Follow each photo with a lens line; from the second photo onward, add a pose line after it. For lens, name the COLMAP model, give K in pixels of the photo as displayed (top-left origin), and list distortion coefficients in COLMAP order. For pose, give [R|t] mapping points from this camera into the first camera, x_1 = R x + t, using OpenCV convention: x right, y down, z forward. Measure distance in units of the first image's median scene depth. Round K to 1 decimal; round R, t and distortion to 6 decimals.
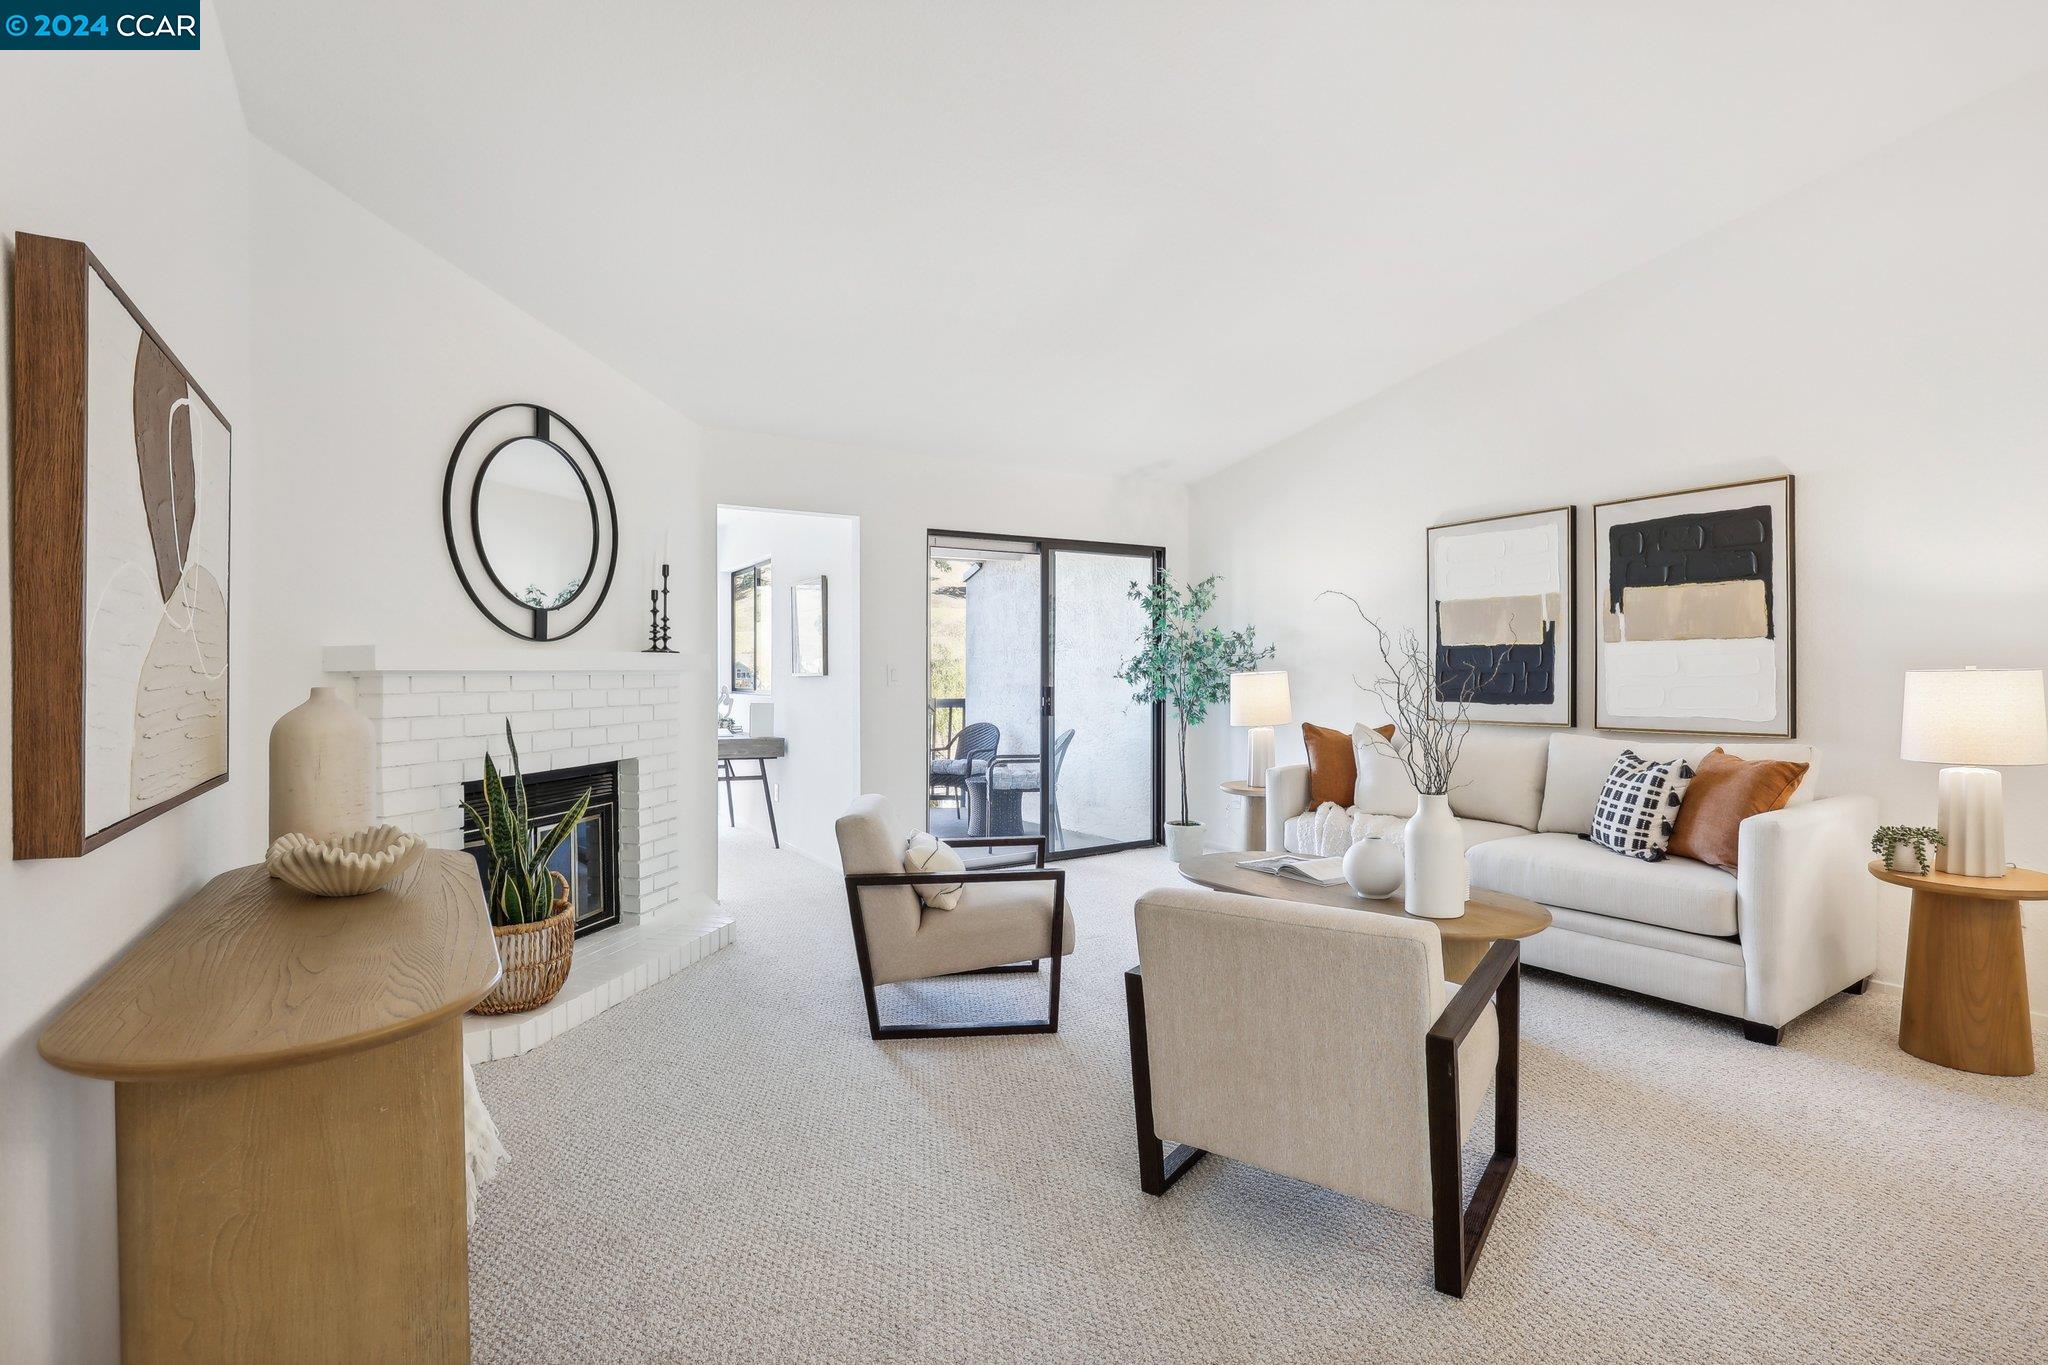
lens RADIAL K [[955.8, 0, 1031.6], [0, 955.8, 678.9], [0, 0, 1]] dist [-0.033325, 0.000113]
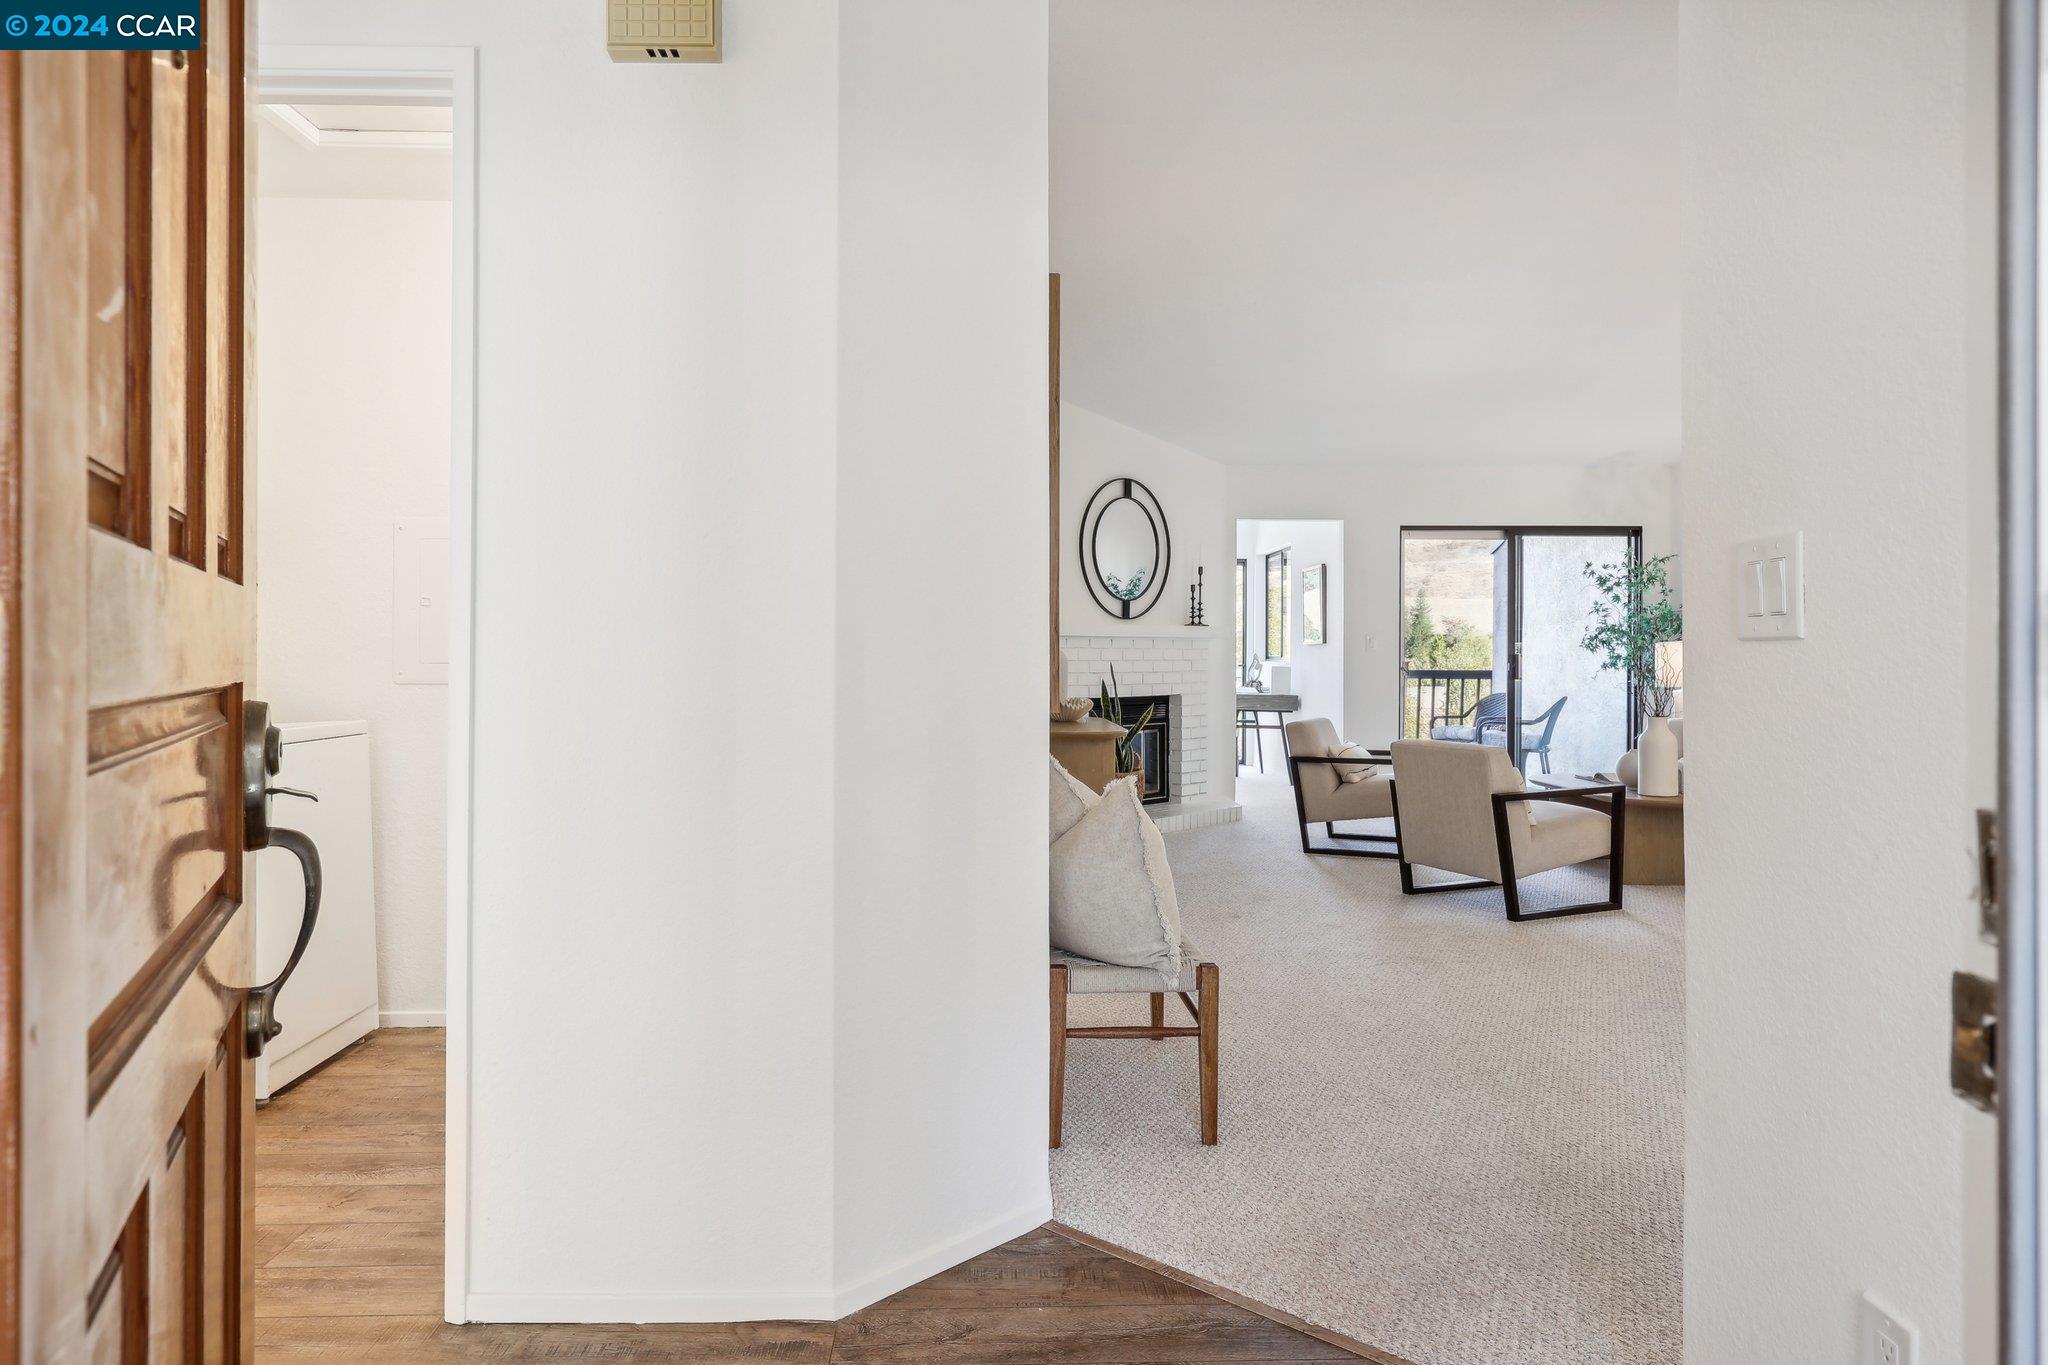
lens RADIAL K [[1283.0, 0, 1035.6], [0, 1283.0, 653.4], [0, 0, 1]] dist [-0.005525, -0.000341]
pose [[0.867440, 0.007533, -0.497485, 0.406426], [-0.009583, 0.999953, -0.001568, 0.021994], [0.497450, 0.006128, 0.867471, -0.903786]]
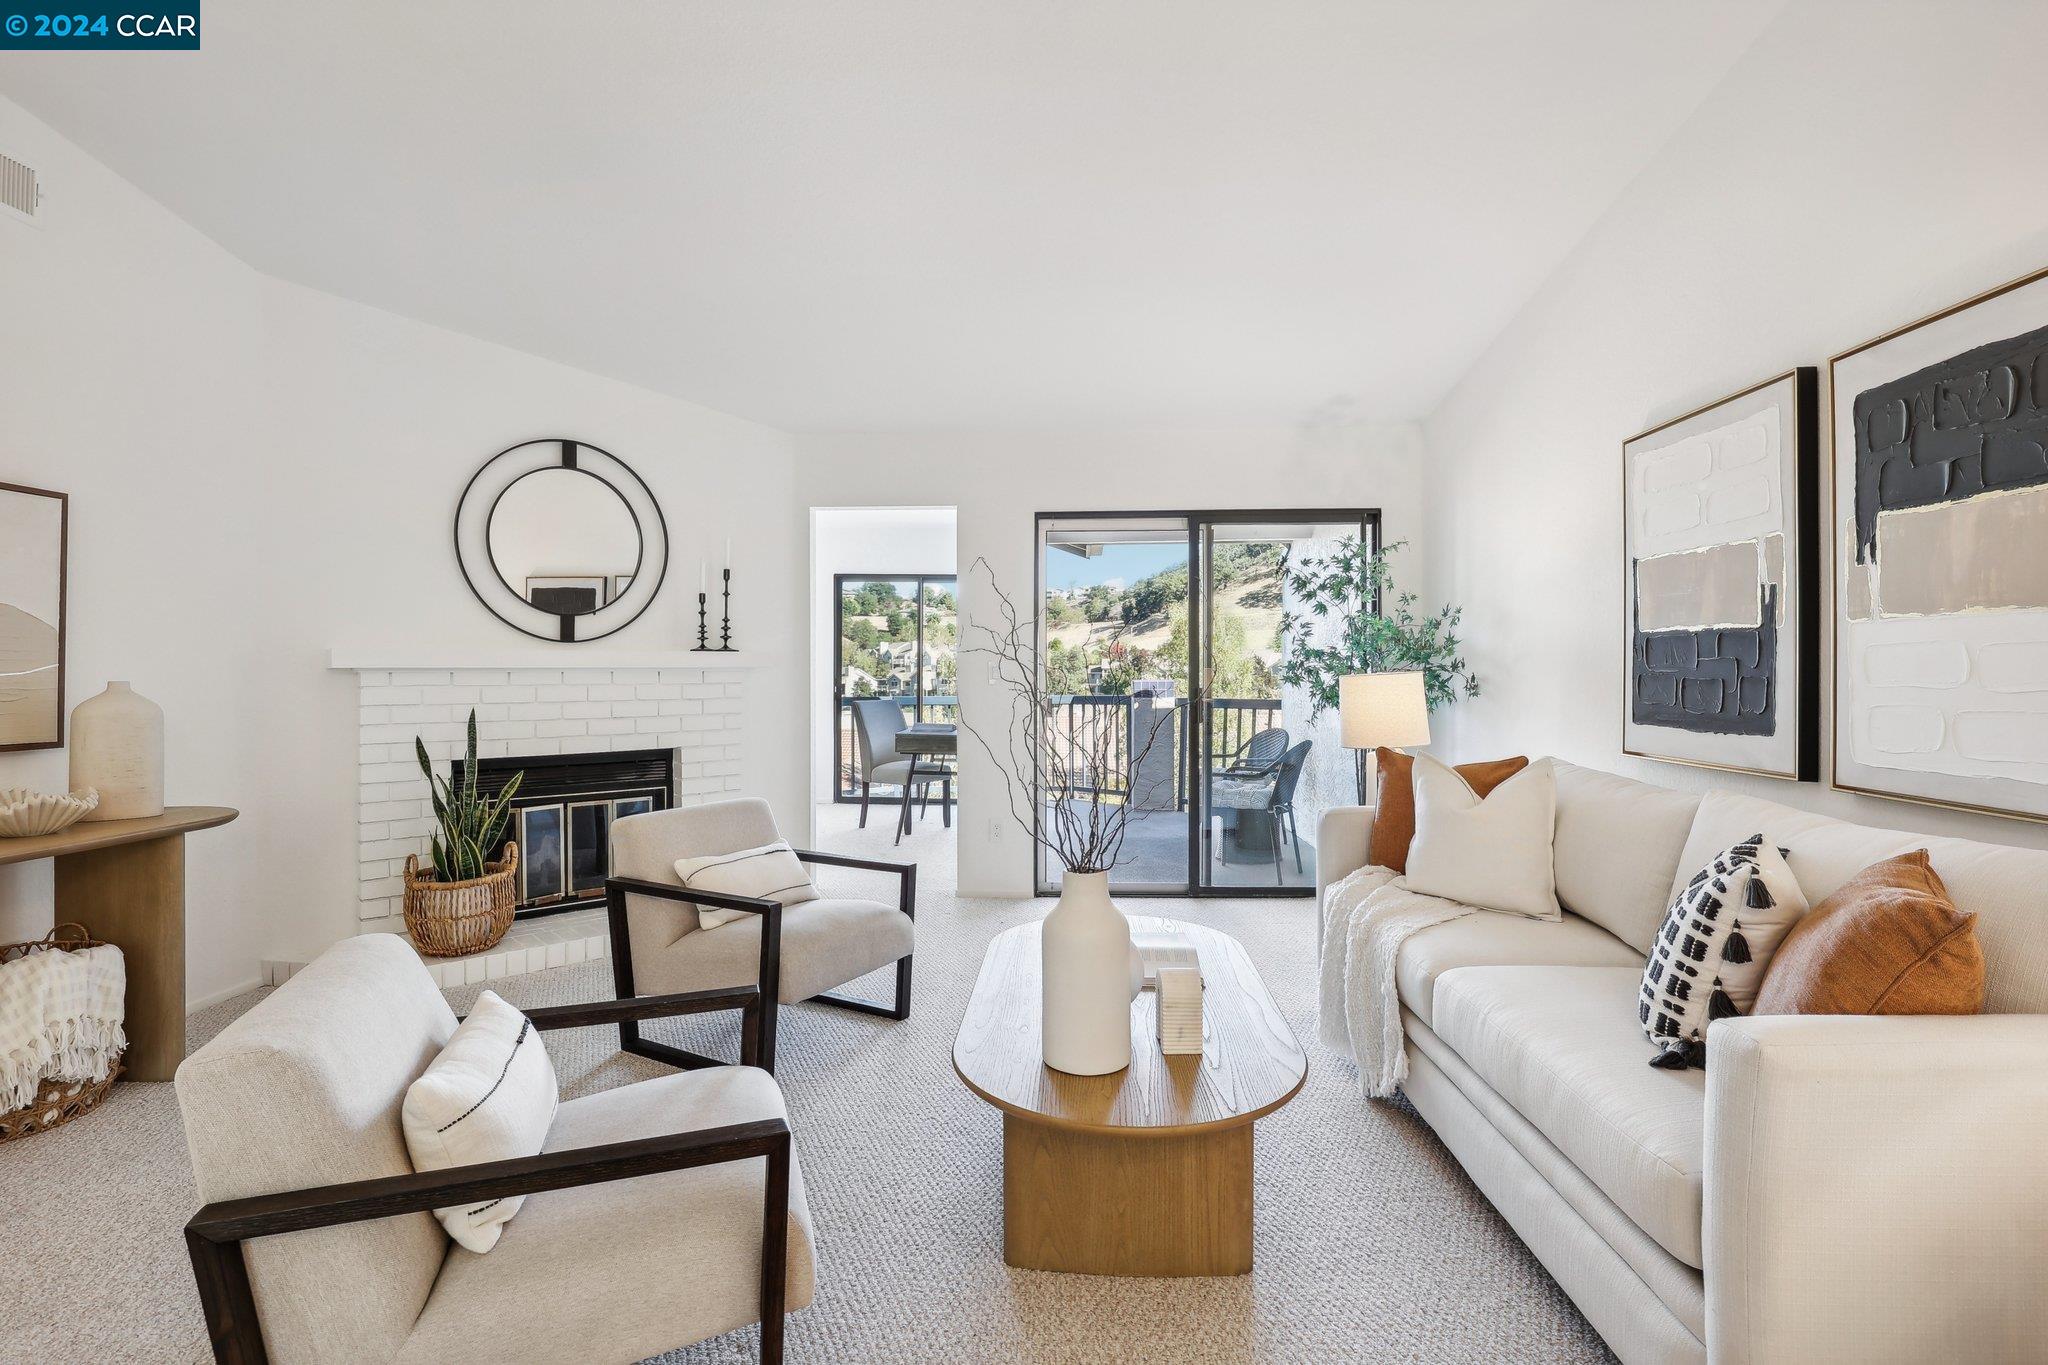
lens RADIAL K [[964.6, 0, 1020.2], [0, 964.6, 673.5], [0, 0, 1]] dist [-0.030214, 0.000134]
pose [[0.818638, 0.007644, -0.574259, 0.526557], [-0.007556, 0.999968, 0.002539, -0.008207], [0.574260, 0.002260, 0.818670, 0.315330]]
